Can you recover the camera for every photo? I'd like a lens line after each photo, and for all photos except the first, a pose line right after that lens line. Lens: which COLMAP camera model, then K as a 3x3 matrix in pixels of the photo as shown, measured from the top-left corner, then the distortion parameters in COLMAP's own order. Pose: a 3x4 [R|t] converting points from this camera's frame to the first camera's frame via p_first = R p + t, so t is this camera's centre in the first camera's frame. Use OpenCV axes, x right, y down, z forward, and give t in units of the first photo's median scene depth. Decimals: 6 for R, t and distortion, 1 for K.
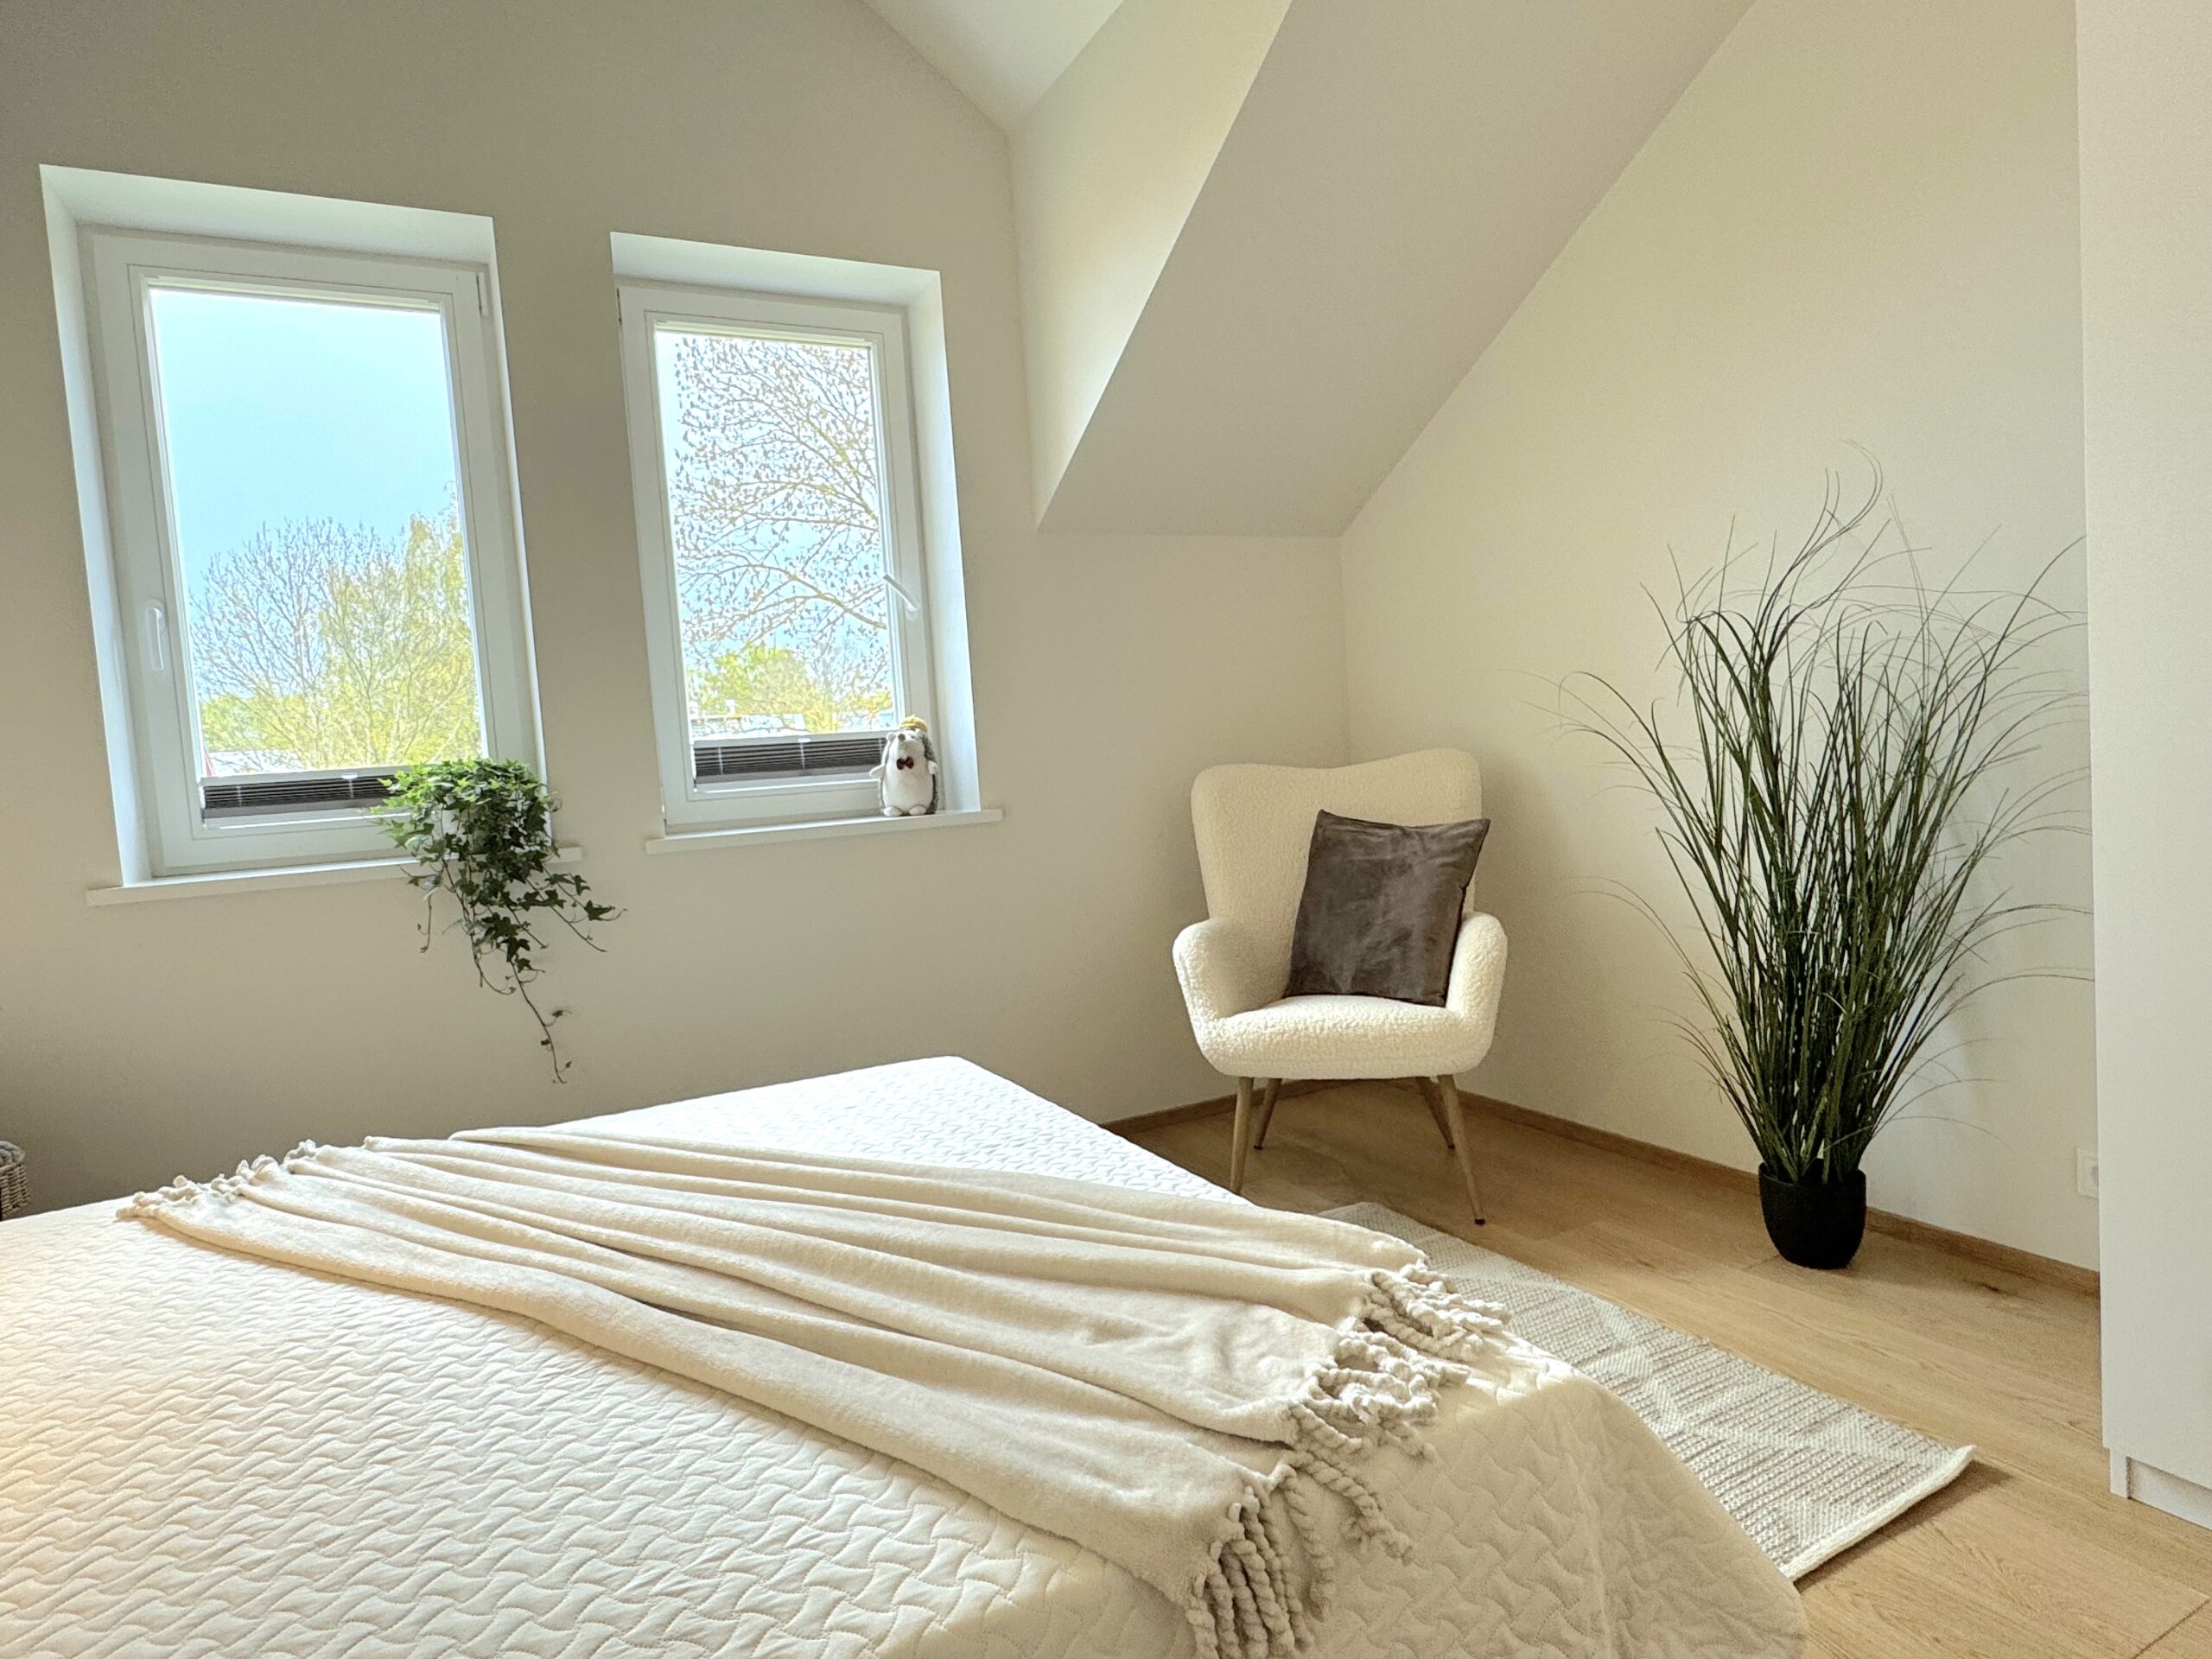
lens RADIAL K [[1249.4, 0, 1106.0], [0, 1249.4, 829.5], [0, 0, 1]] dist [-0.007569, 0.000038]
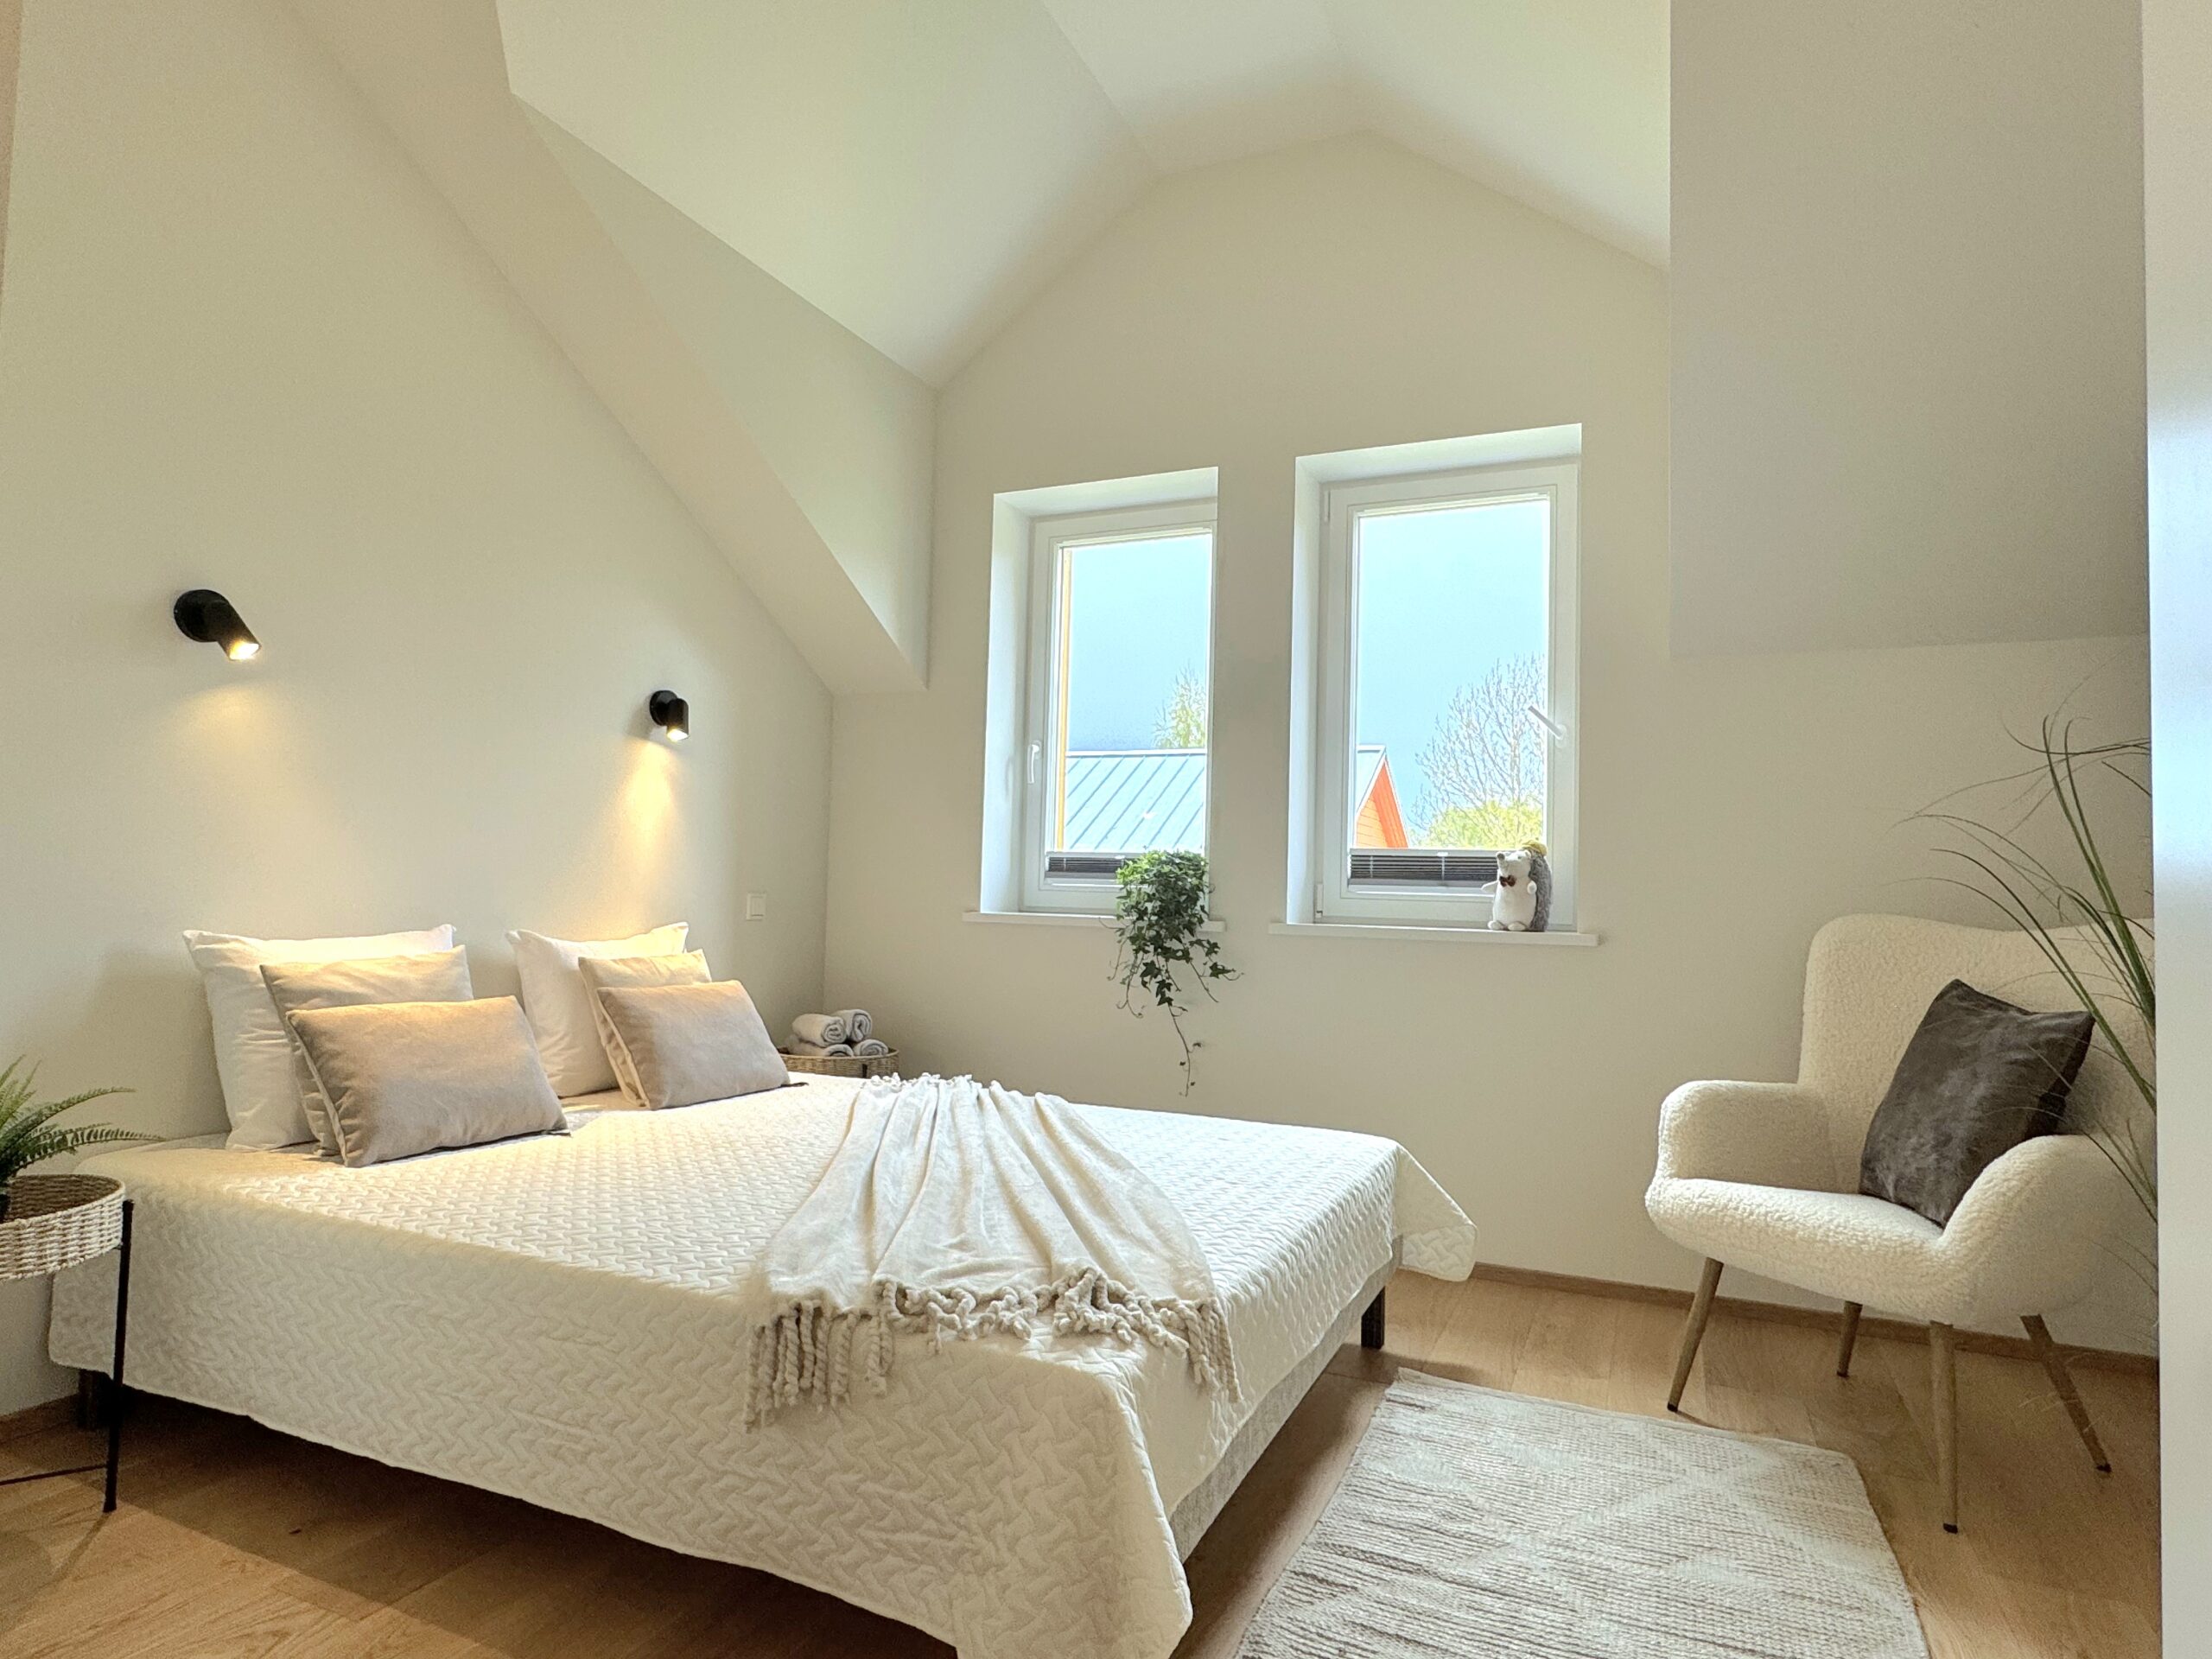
lens RADIAL K [[1249.4, 0, 1106.0], [0, 1249.4, 829.5], [0, 0, 1]] dist [-0.007569, 0.000038]
pose [[0.619702, 0.045938, -0.783491, 0.525546], [-0.119262, 0.992204, -0.036155, -0.019620], [0.775723, 0.115846, 0.620350, 0.073385]]
